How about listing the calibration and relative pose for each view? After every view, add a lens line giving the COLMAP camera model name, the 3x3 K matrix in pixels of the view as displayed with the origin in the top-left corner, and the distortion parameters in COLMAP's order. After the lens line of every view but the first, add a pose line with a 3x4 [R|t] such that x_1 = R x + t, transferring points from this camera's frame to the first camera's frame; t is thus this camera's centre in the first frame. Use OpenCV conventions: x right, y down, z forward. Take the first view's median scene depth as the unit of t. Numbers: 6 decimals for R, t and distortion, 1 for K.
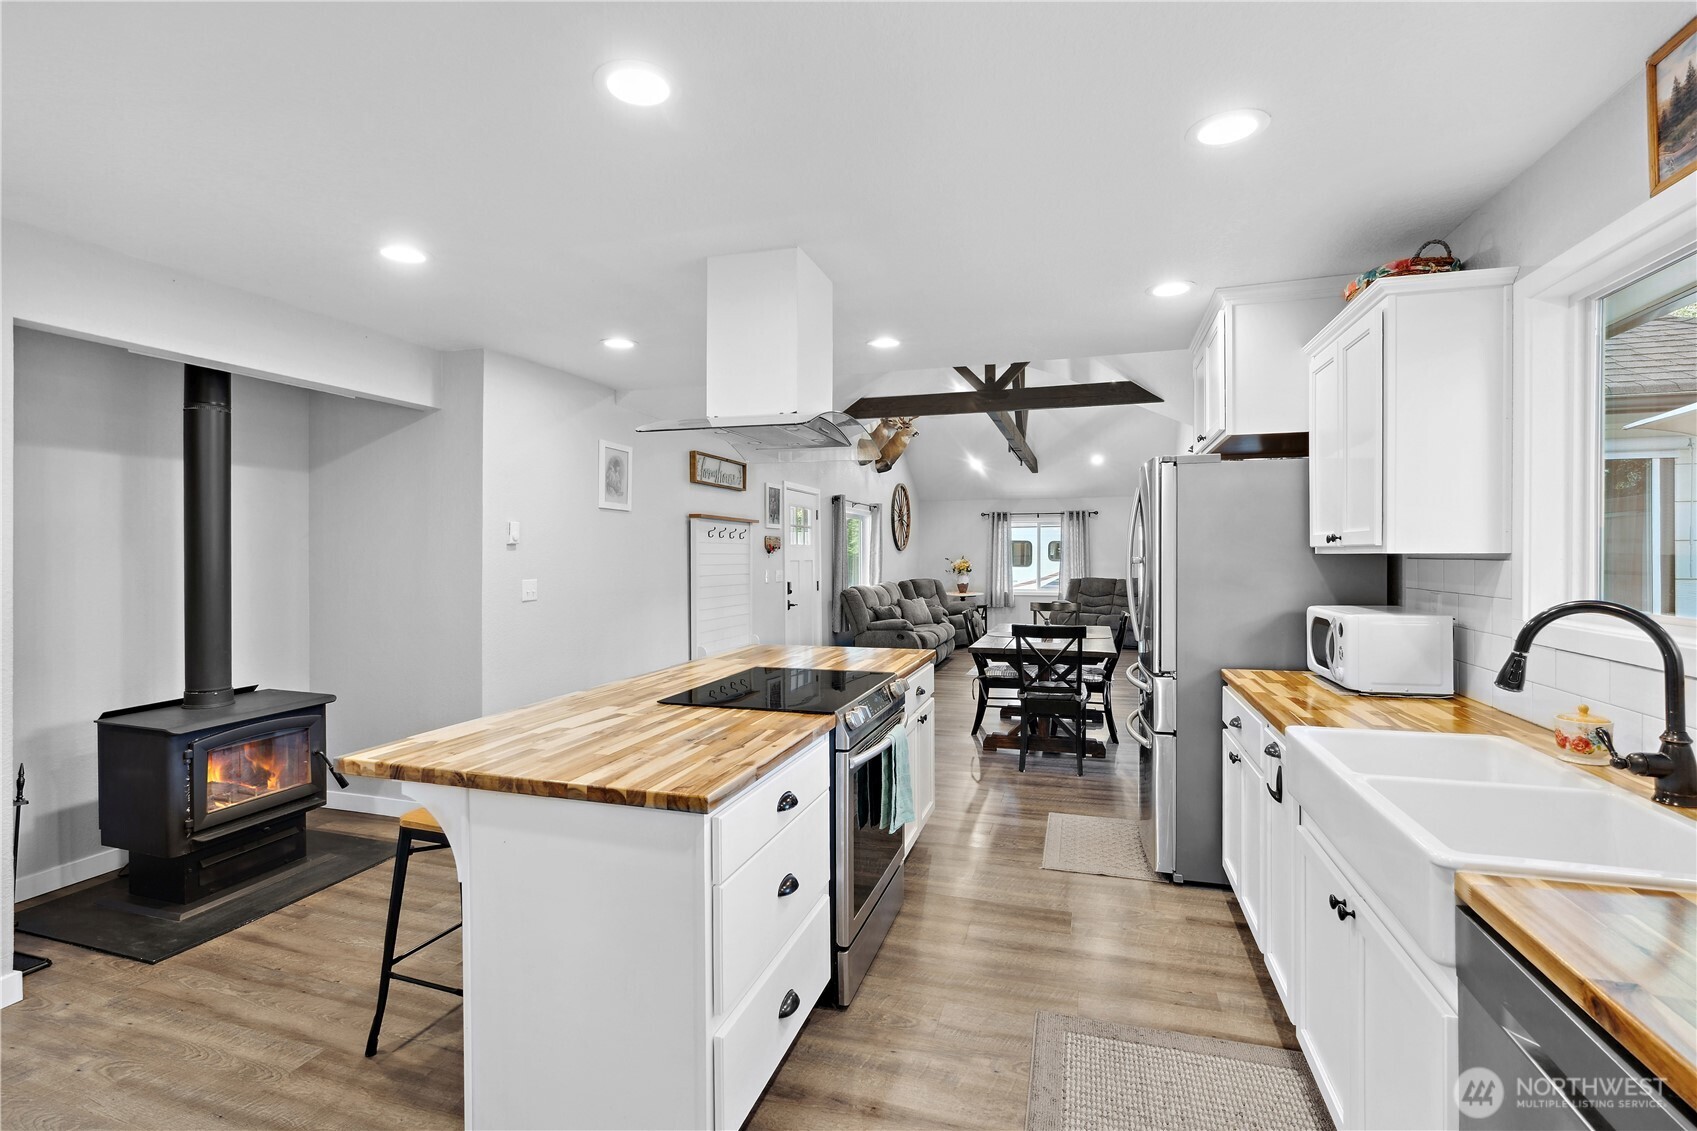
lens RADIAL K [[772.6, 0, 843.6], [0, 772.6, 558.5], [0, 0, 1]] dist [-0.003592, -0.000581]
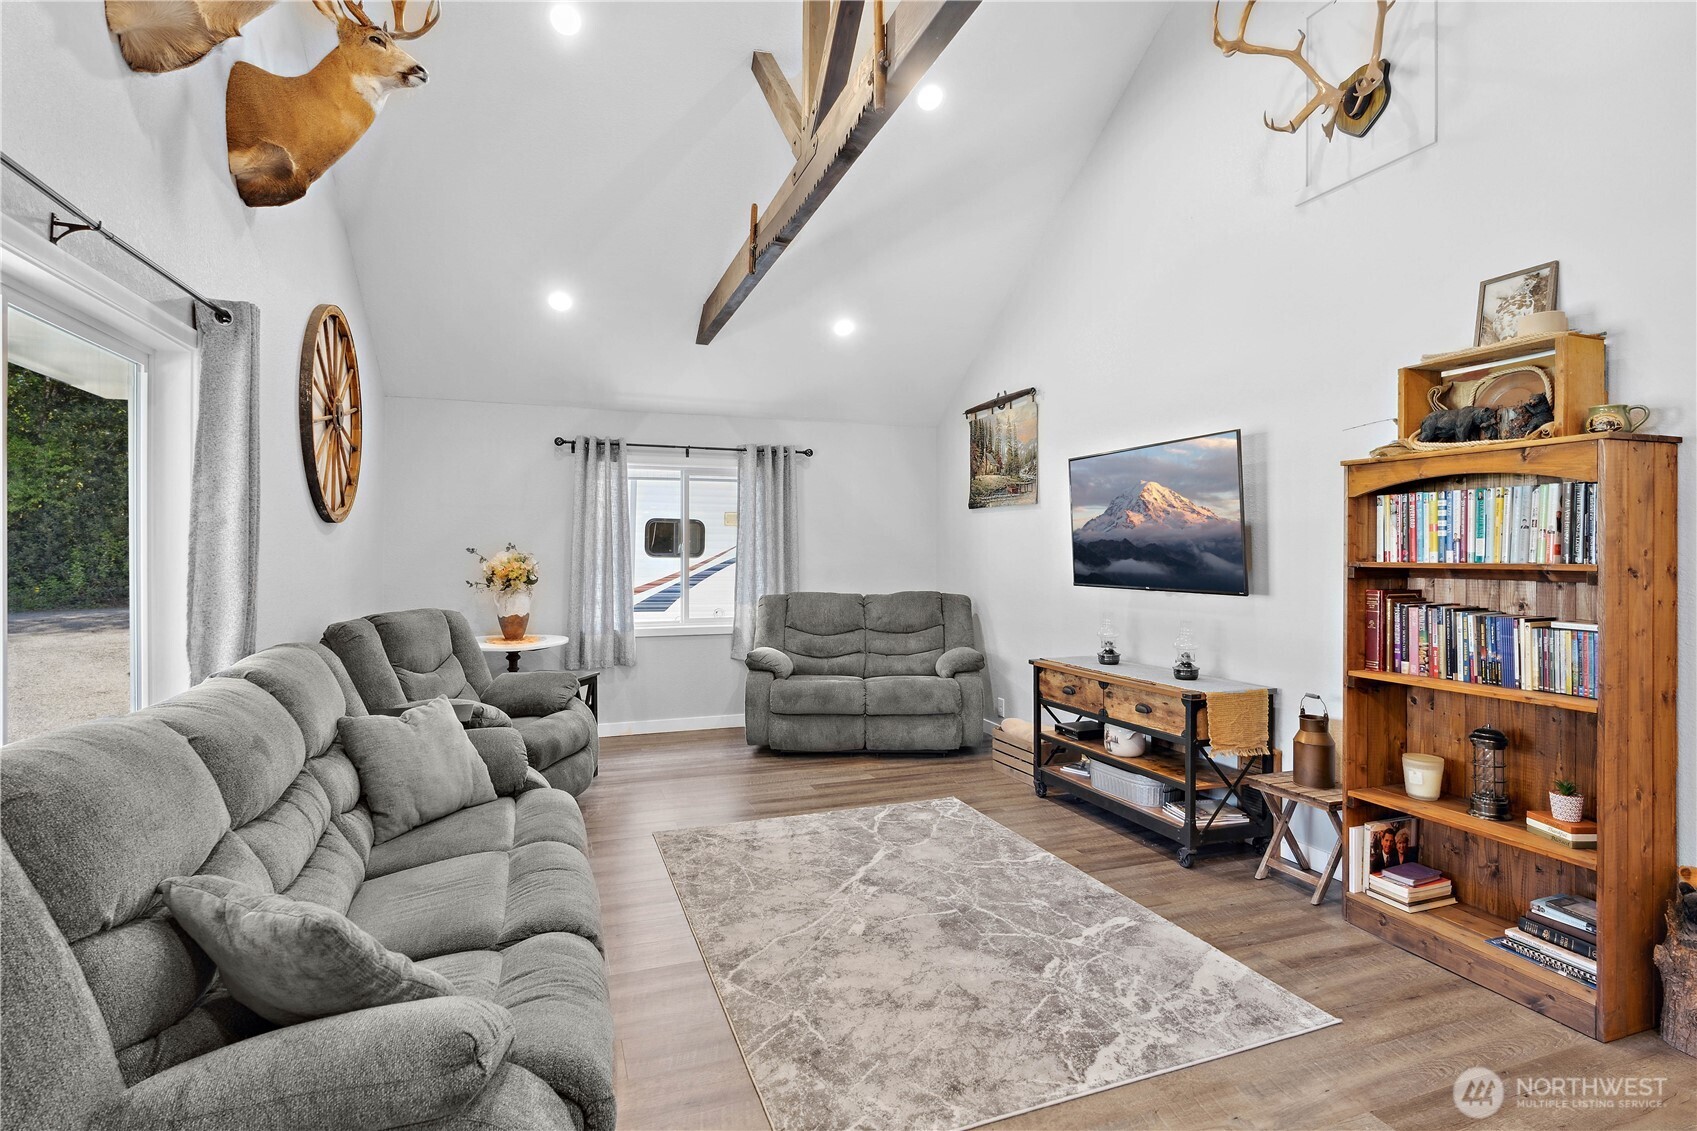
lens RADIAL K [[821.7, 0, 815.6], [0, 821.7, 551.4], [0, 0, 1]] dist [-0.012389, 0.000097]
pose [[0.801439, 0.003040, 0.598068, 0.031838], [-0.000473, 0.999990, -0.004449, 0.002604], [-0.598076, 0.003282, 0.801433, 0.595343]]
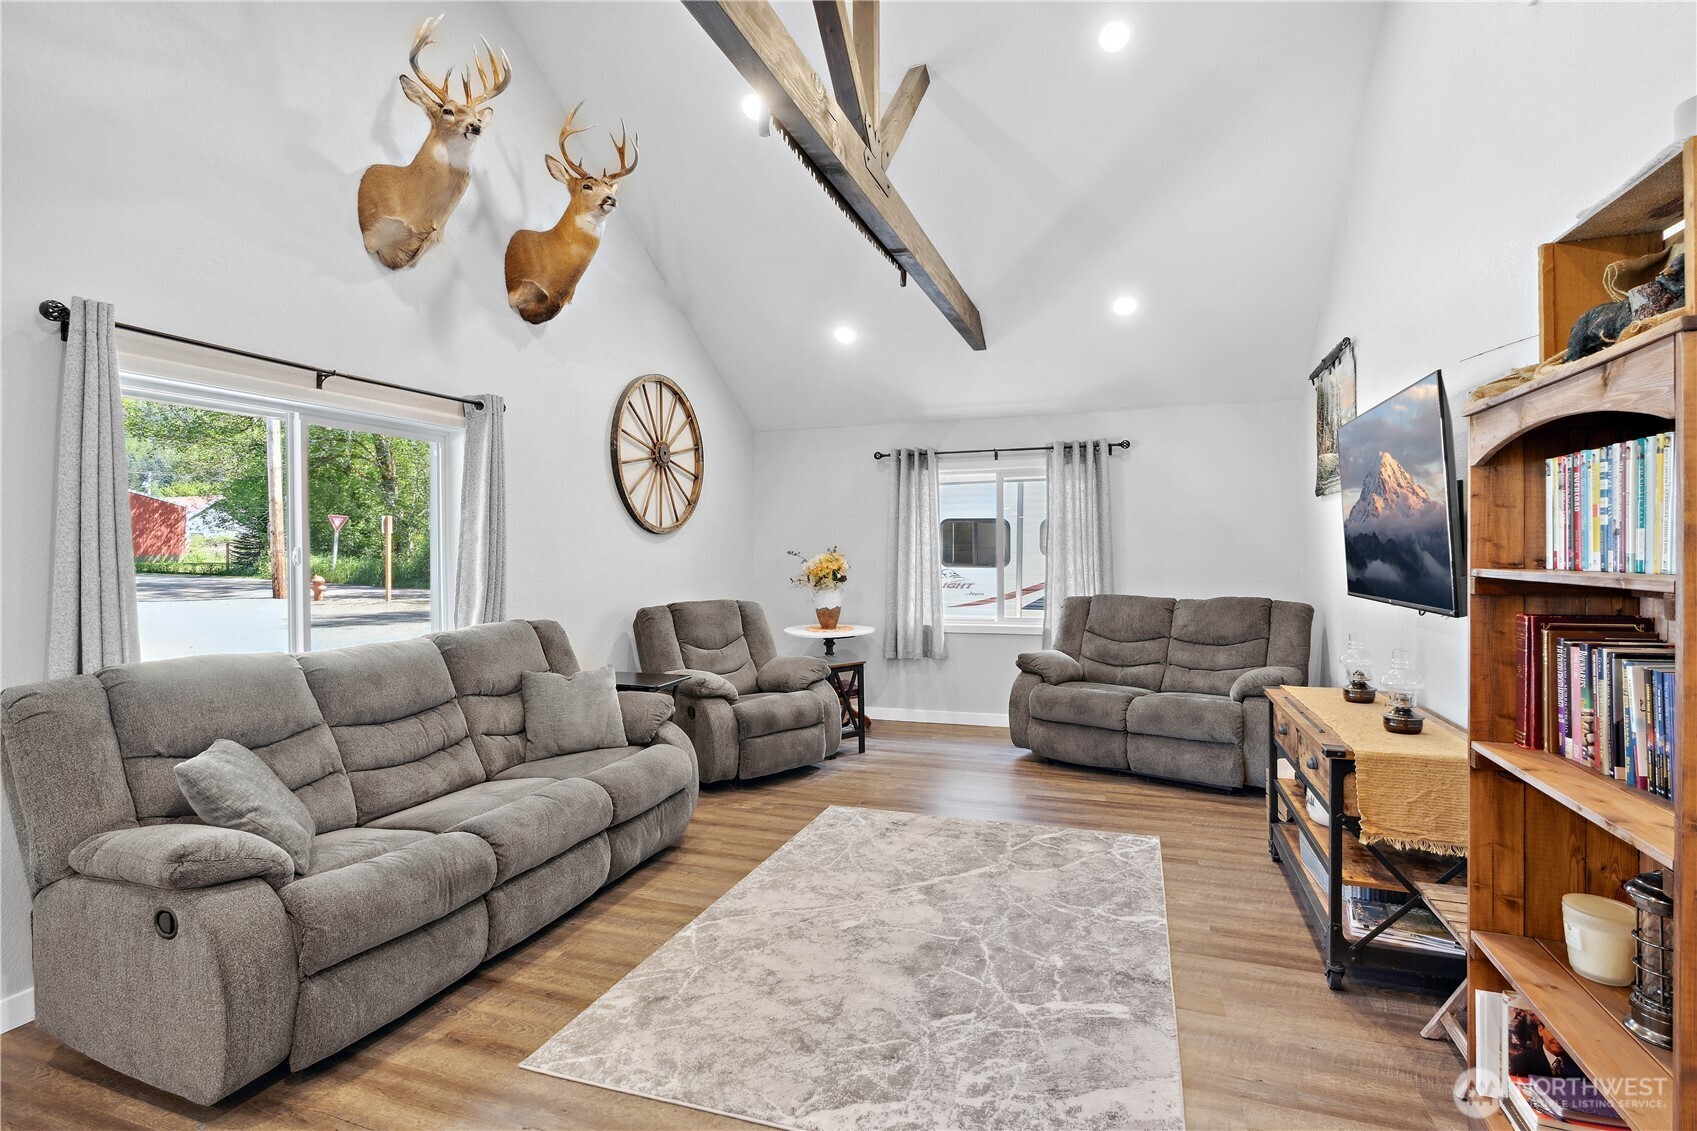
lens RADIAL K [[798.4, 0, 853.0], [0, 798.4, 552.1], [0, 0, 1]] dist [-0.002683, -0.000122]
pose [[0.999481, -0.006481, -0.031548, 0.186694], [0.006401, 0.999976, -0.002664, 0.001332], [0.031565, 0.002461, 0.999499, 0.544384]]
